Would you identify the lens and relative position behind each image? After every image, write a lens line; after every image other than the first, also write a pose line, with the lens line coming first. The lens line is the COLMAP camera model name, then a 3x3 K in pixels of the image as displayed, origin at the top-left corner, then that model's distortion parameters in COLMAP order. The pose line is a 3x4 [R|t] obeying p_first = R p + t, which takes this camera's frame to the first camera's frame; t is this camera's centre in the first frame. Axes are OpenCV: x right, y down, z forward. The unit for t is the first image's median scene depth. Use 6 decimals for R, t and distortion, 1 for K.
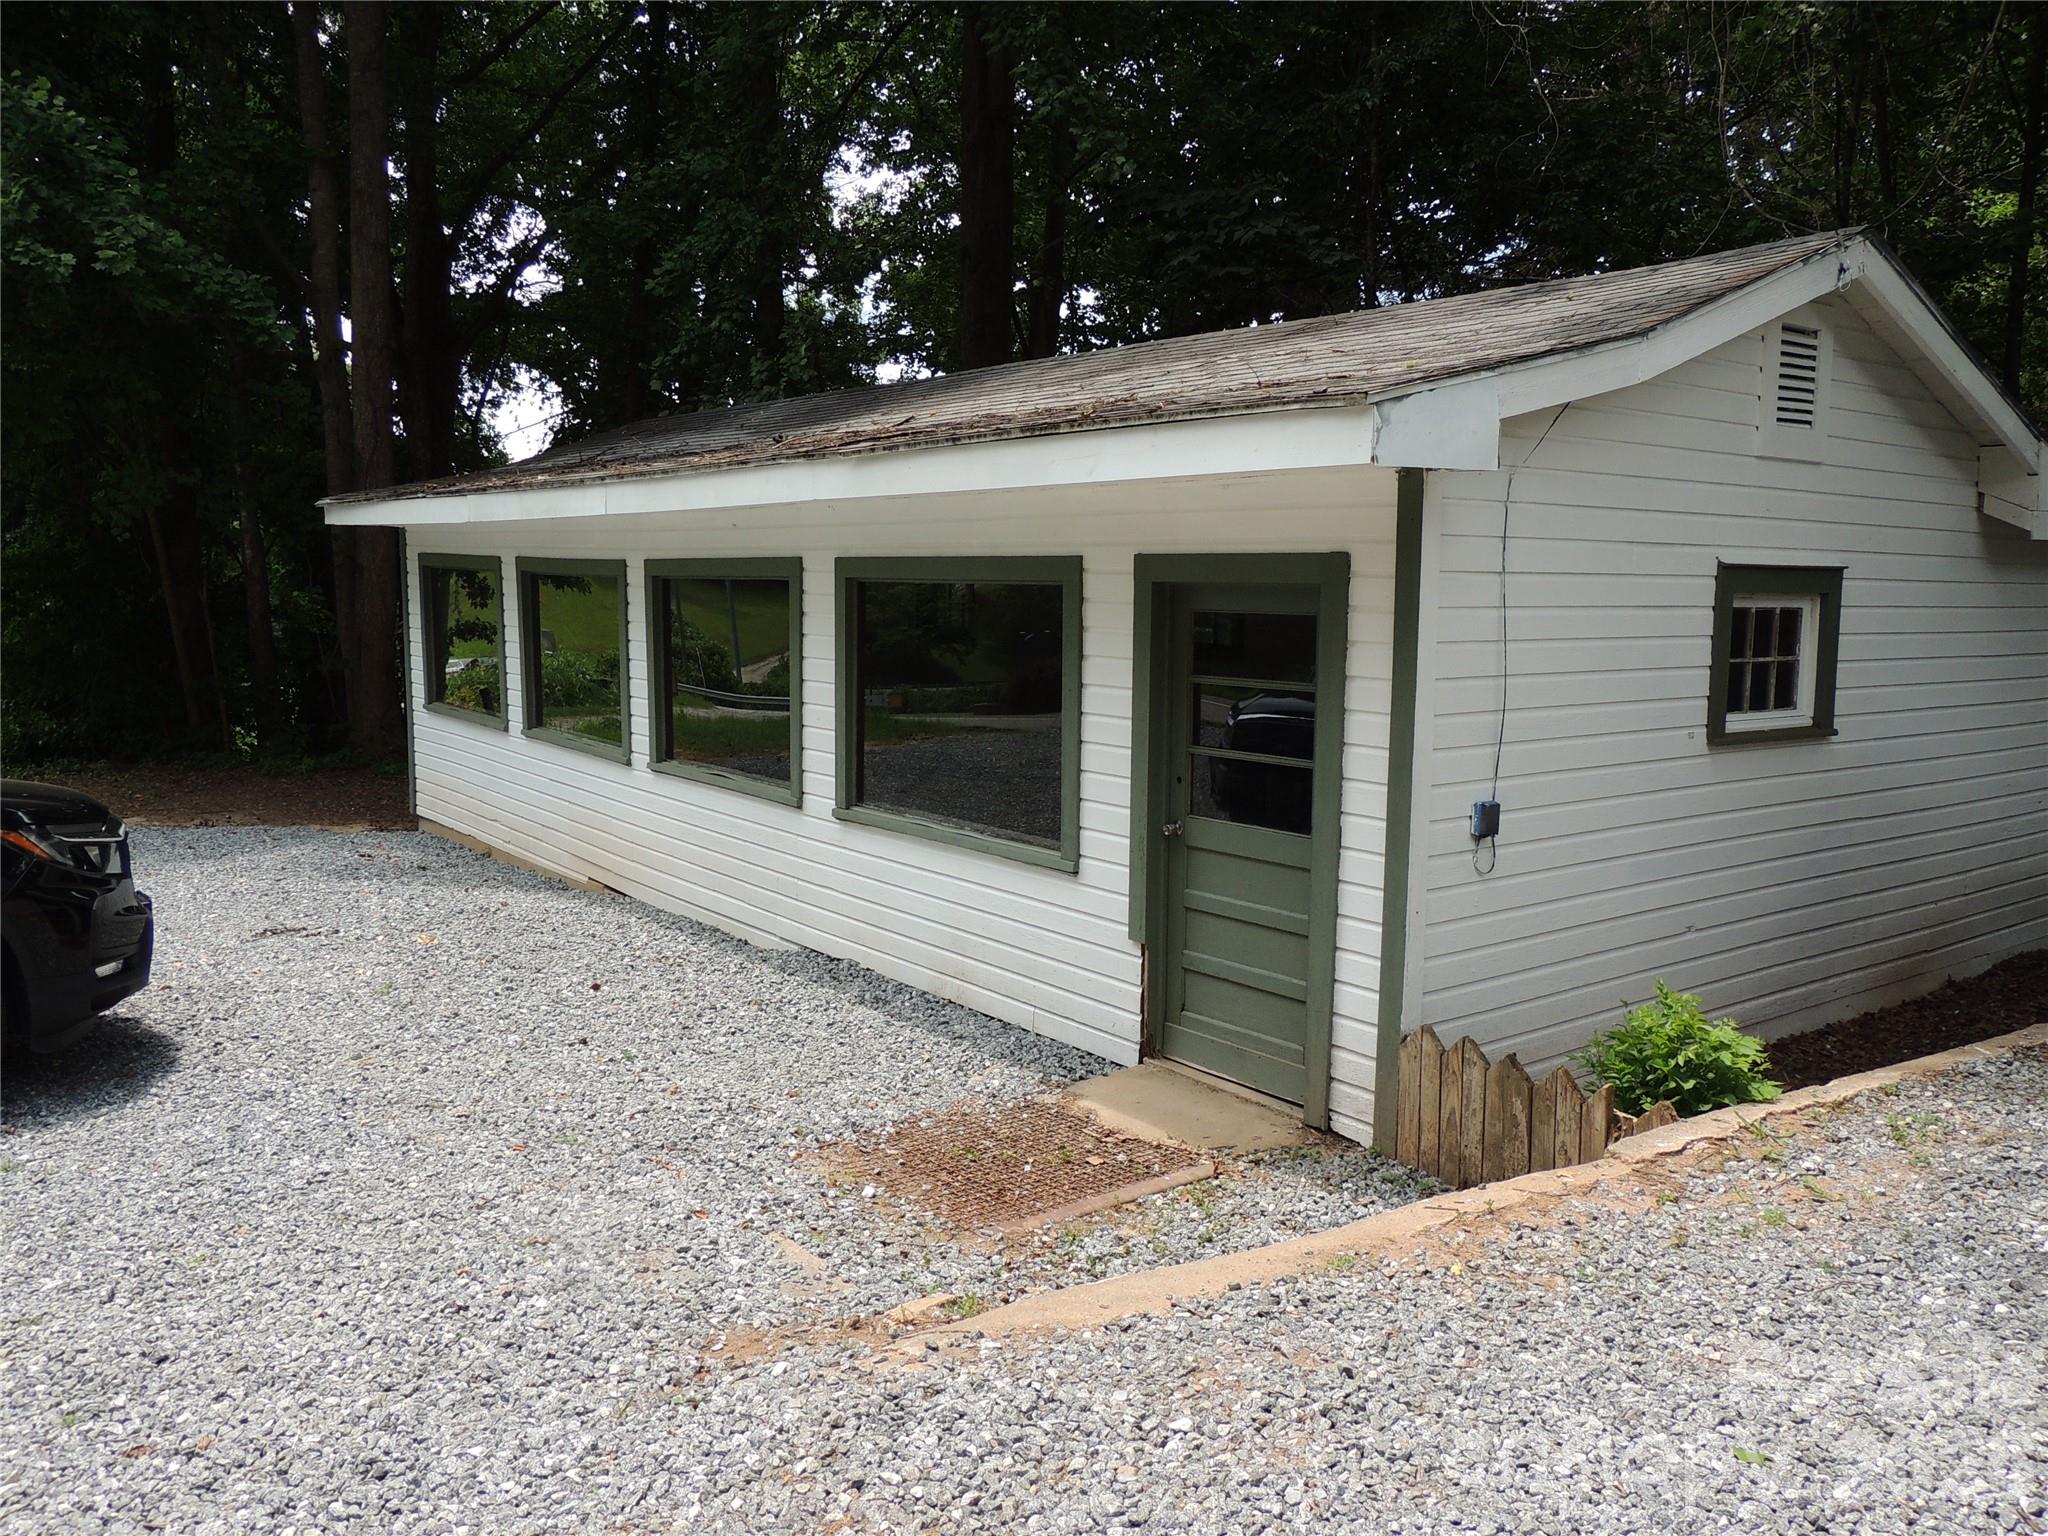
lens RADIAL K [[1617.6, 0, 1002.7], [0, 1617.6, 764.0], [0, 0, 1]] dist [-0.021236, -0.010815]
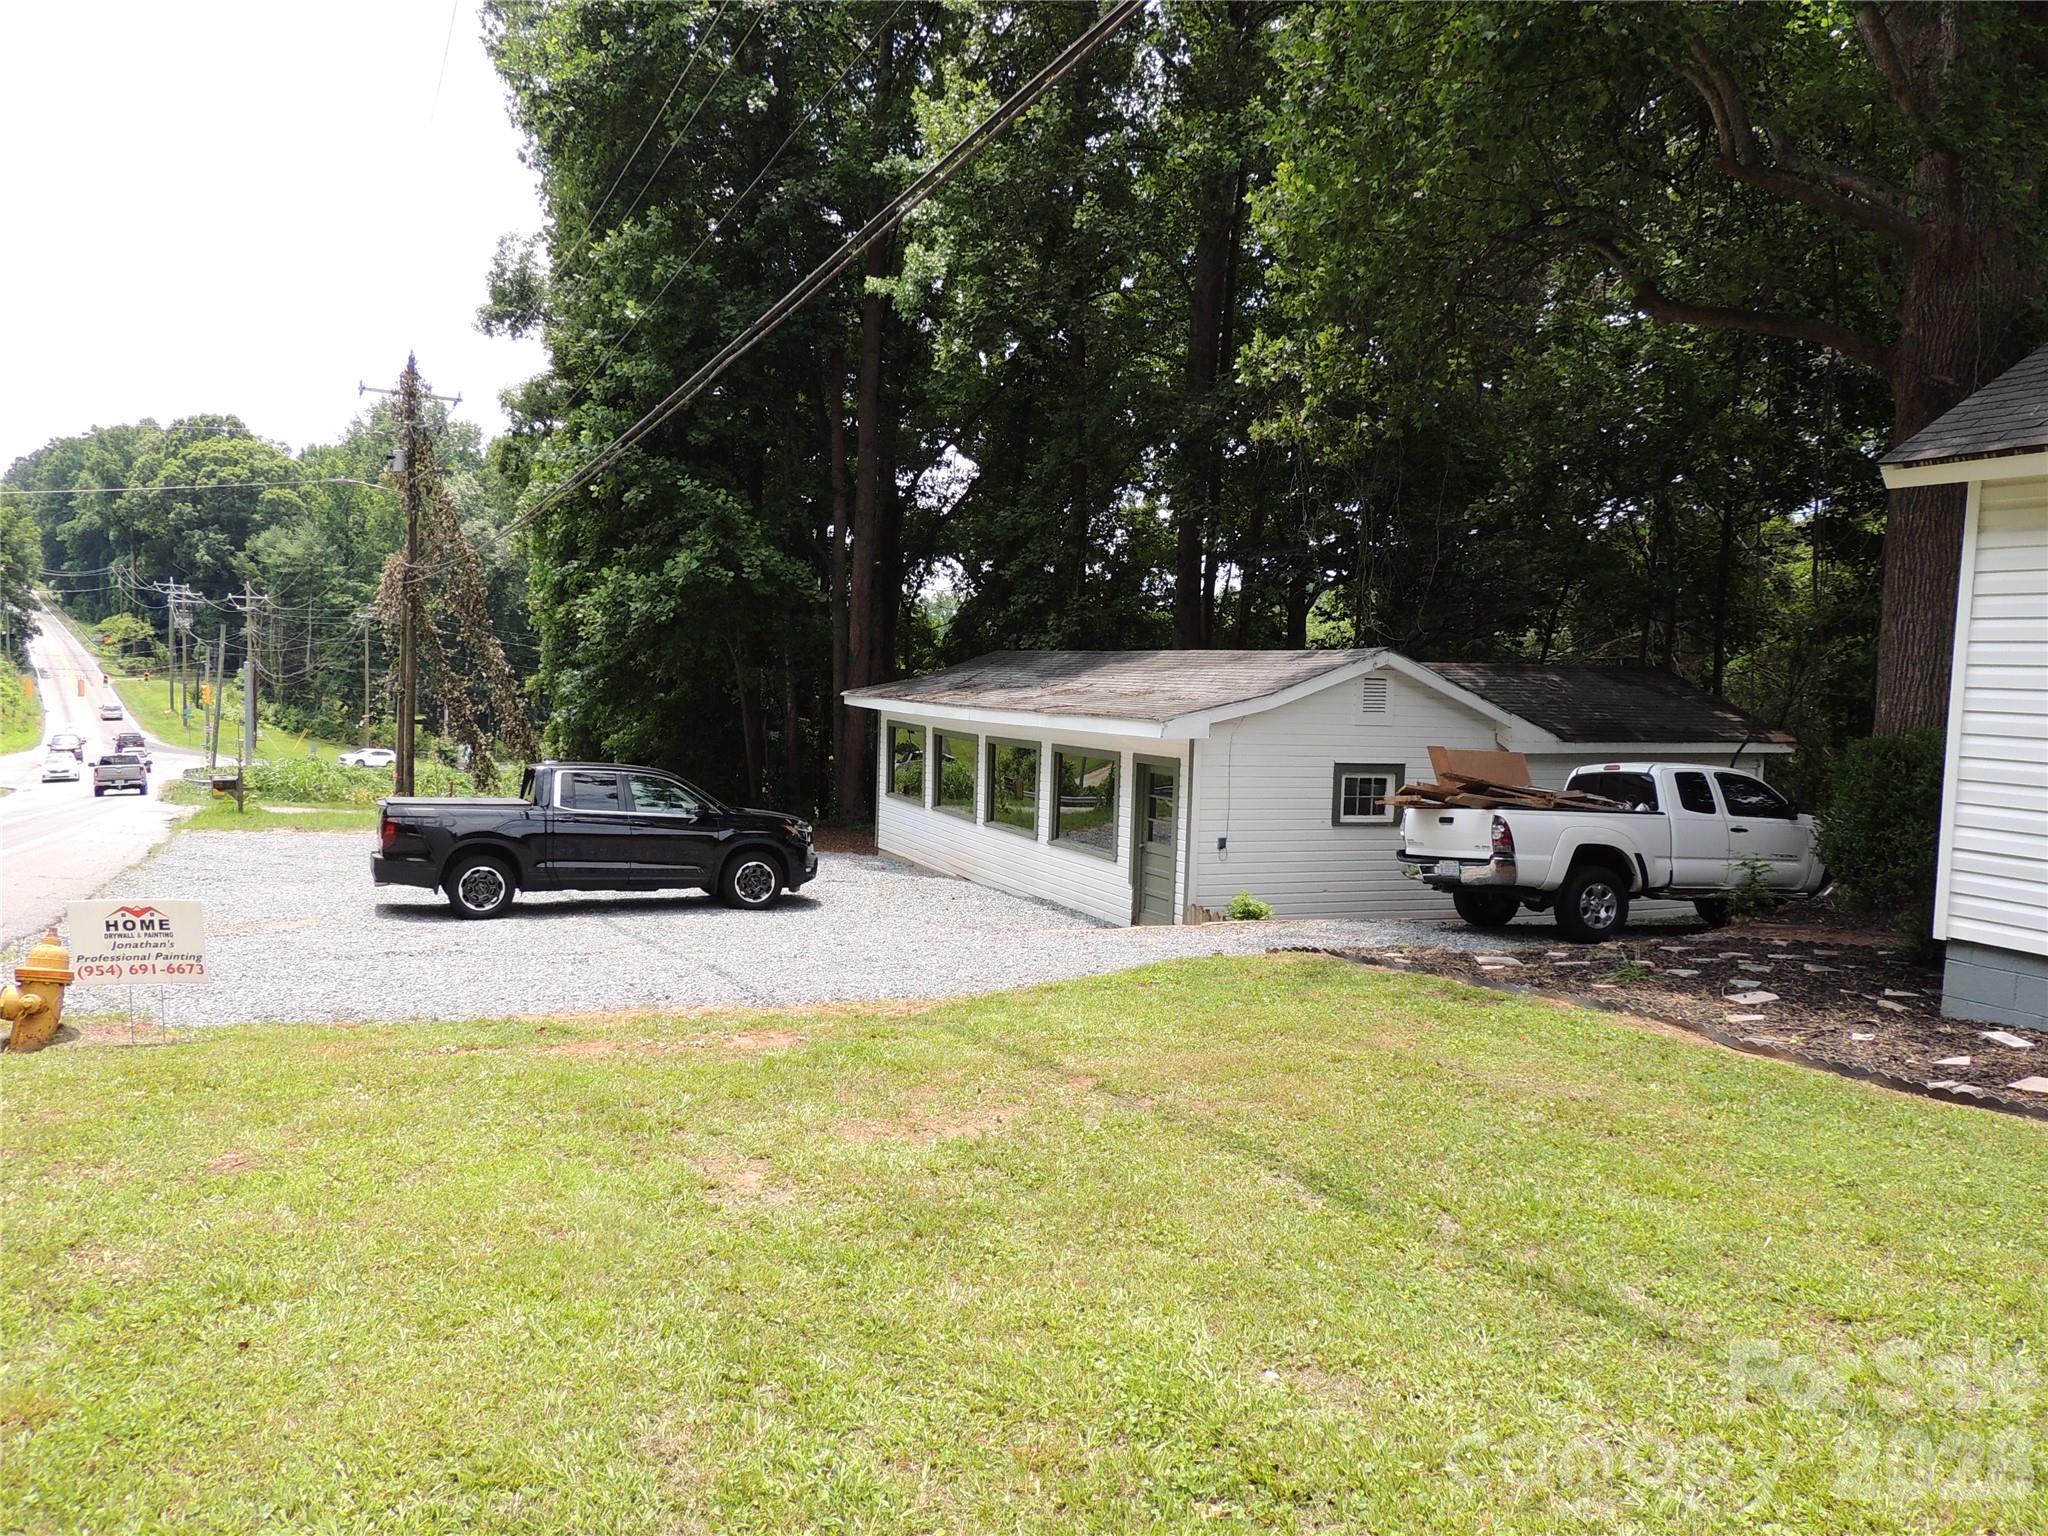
lens RADIAL K [[1470.8, 0, 1026.5], [0, 1470.8, 770.1], [0, 0, 1]] dist [-0.008263, -0.001048]
pose [[0.974792, 0.033851, -0.220532, 0.432355], [-0.047379, 0.997287, -0.056345, 0.056315], [0.218026, 0.065373, 0.973751, -1.489927]]
